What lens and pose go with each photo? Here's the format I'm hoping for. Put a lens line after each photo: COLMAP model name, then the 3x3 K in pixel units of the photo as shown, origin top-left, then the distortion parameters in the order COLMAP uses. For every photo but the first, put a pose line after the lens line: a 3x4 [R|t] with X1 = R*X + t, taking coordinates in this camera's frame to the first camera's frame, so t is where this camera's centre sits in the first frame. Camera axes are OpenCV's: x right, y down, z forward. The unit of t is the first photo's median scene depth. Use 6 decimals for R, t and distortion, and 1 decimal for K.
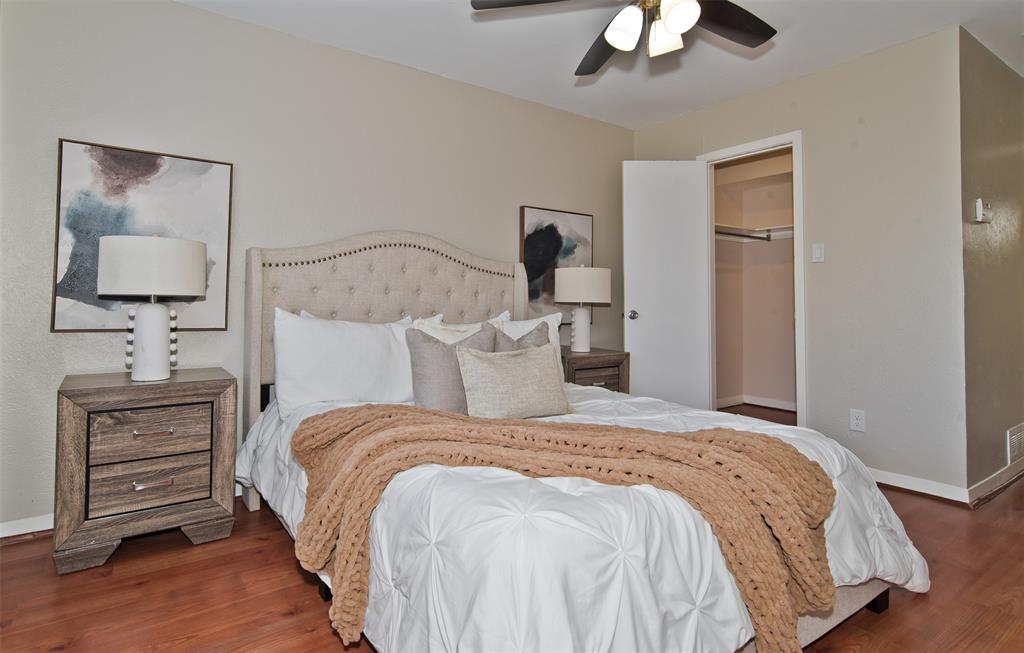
lens RADIAL K [[505.9, 0, 515.9], [0, 505.9, 310.0], [0, 0, 1]] dist [0.003733, 0.001300]
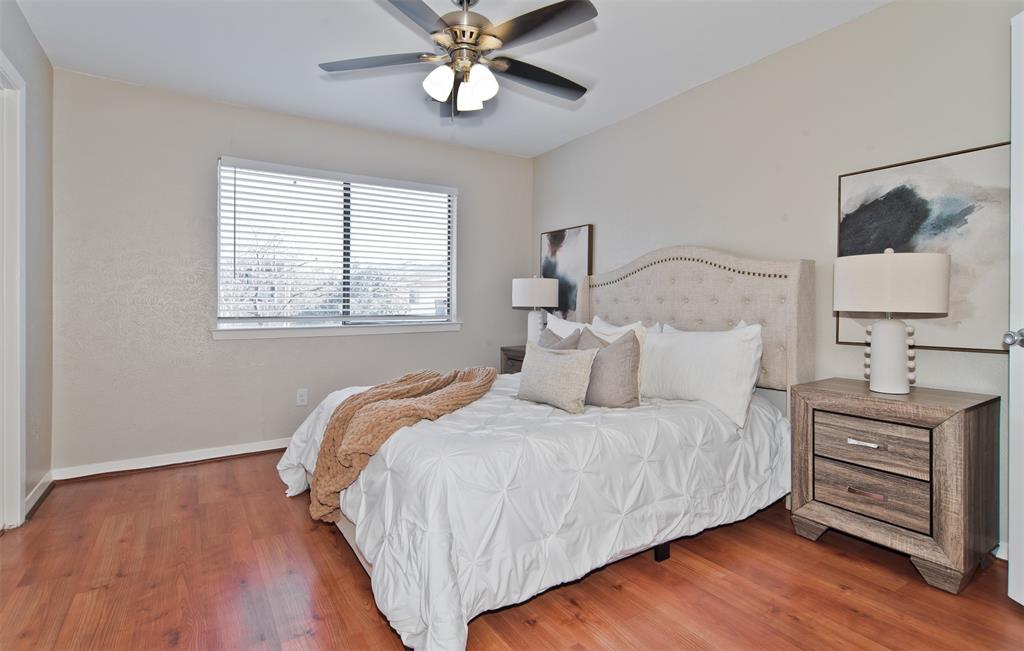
lens RADIAL K [[505.9, 0, 515.9], [0, 505.9, 309.0], [0, 0, 1]] dist [0.003733, 0.001300]
pose [[-0.001895, -0.013216, -0.999911, 0.327598], [-0.029611, 0.999475, -0.013155, 0.001721], [0.999560, 0.029583, -0.002285, 0.248780]]
